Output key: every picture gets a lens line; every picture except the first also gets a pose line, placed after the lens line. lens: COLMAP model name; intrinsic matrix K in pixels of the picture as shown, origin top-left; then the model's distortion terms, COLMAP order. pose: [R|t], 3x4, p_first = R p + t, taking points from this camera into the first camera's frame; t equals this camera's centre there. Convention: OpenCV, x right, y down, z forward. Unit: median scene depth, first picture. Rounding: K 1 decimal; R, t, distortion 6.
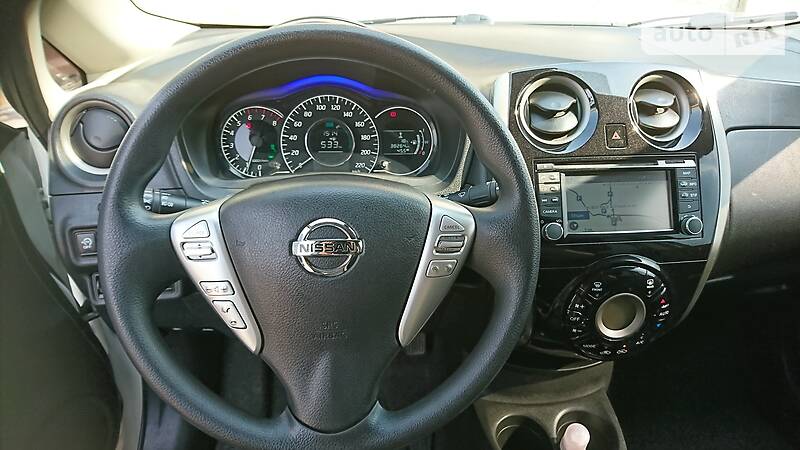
lens RADIAL K [[643.4, 0, 396.3], [0, 643.4, 228.2], [0, 0, 1]] dist [0.020756, -0.008077]
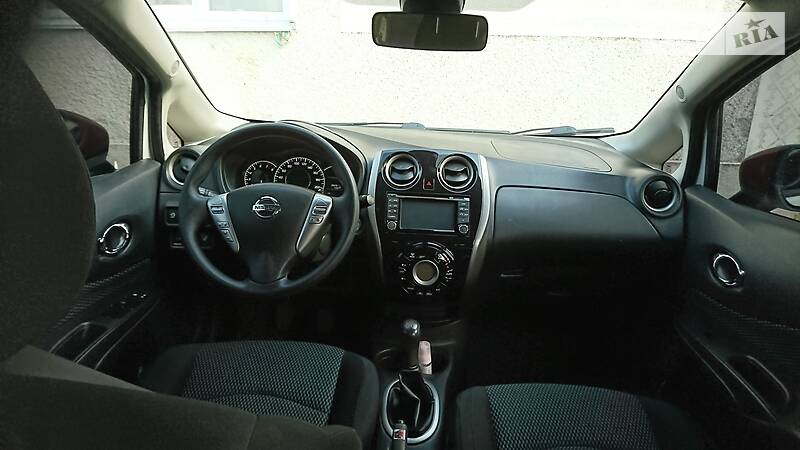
lens RADIAL K [[643.4, 0, 403.5], [0, 643.4, 224.4], [0, 0, 1]] dist [0.020756, -0.008077]
pose [[0.991529, 0.072179, -0.107979, 0.467510], [-0.088279, 0.984329, -0.152651, 0.287917], [0.095269, 0.160890, 0.982364, -0.935169]]
